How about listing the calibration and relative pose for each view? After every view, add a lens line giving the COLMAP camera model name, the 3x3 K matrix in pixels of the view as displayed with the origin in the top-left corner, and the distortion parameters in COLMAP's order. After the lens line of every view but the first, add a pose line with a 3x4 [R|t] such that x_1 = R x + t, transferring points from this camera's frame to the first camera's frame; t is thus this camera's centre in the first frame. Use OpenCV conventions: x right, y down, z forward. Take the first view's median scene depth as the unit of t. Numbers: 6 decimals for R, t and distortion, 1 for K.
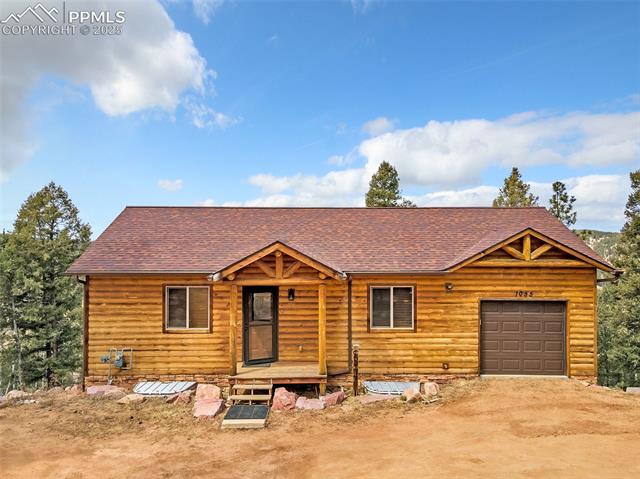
lens RADIAL K [[482.1, 0, 315.1], [0, 482.1, 238.0], [0, 0, 1]] dist [0.022557, 0.027867]
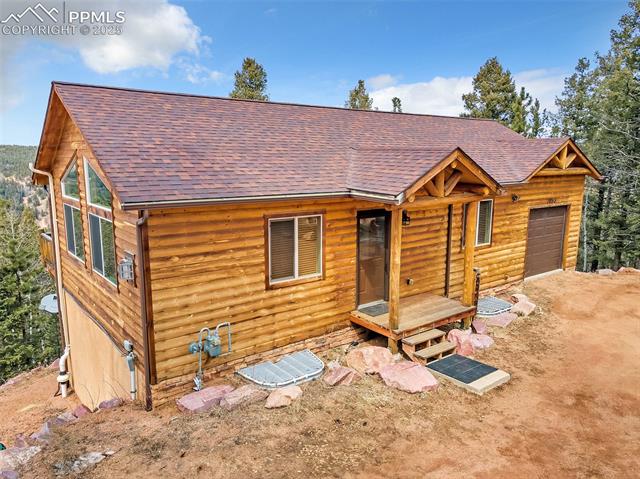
lens RADIAL K [[482.1, 0, 318.4], [0, 482.1, 241.2], [0, 0, 1]] dist [0.022557, 0.027867]
pose [[0.793682, -0.103309, 0.599496, -0.639684], [-0.005949, 0.984109, 0.177463, 0.015663], [-0.608304, -0.144416, 0.780455, 0.460435]]
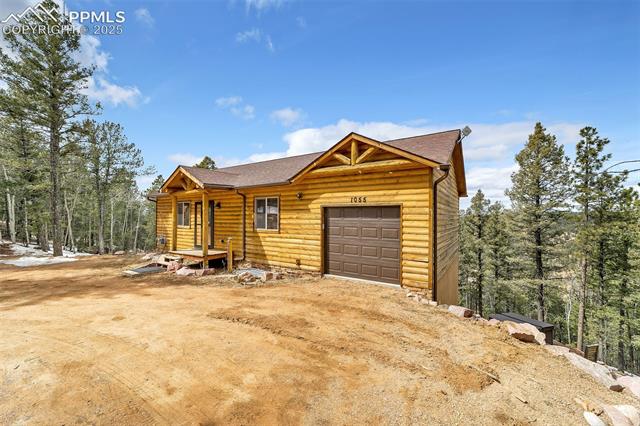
lens RADIAL K [[249.5, 0, 322.5], [0, 249.5, 212.8], [0, 0, 1]] dist [-0.003169, -0.000384]
pose [[0.836613, -0.007572, -0.547742, 0.658068], [0.002481, 0.999947, -0.010033, 0.148287], [0.547789, 0.007035, 0.836587, 0.517782]]
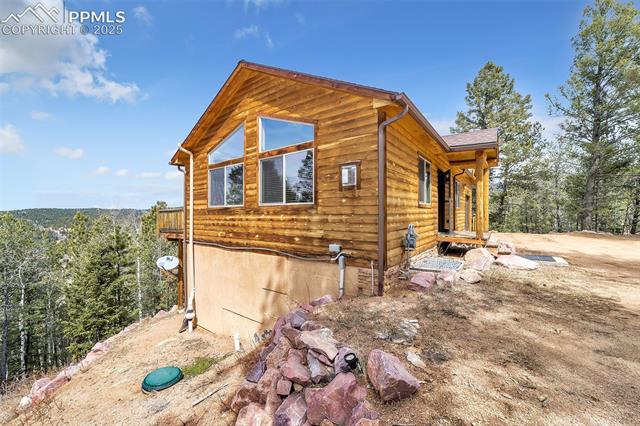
lens RADIAL K [[249.5, 0, 319.7], [0, 249.5, 216.6], [0, 0, 1]] dist [-0.003169, -0.000384]
pose [[0.600080, -0.011249, 0.799861, -0.788158], [-0.001430, 0.999884, 0.015134, 0.206436], [-0.799939, -0.010226, 0.599995, 0.869298]]
